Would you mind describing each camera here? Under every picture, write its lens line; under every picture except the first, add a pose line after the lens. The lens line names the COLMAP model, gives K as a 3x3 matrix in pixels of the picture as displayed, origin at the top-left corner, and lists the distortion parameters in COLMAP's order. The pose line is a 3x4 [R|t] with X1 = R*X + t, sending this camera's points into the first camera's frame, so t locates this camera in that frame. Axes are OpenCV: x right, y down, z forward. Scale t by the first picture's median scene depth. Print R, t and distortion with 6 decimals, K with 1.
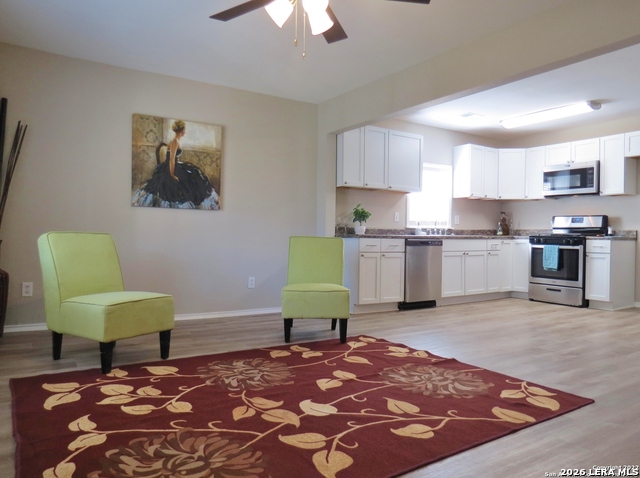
lens RADIAL K [[474.8, 0, 314.4], [0, 474.8, 240.7], [0, 0, 1]] dist [-0.035163, 0.004113]
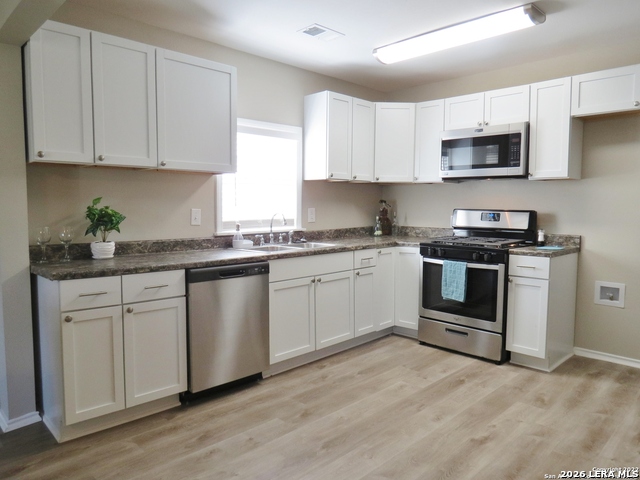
lens RADIAL K [[474.8, 0, 314.4], [0, 474.8, 241.7], [0, 0, 1]] dist [-0.035163, 0.004113]
pose [[0.977903, -0.023381, 0.207749, 0.212598], [0.009935, 0.997801, 0.065532, -0.061186], [-0.208825, -0.062020, 0.975985, 0.469320]]
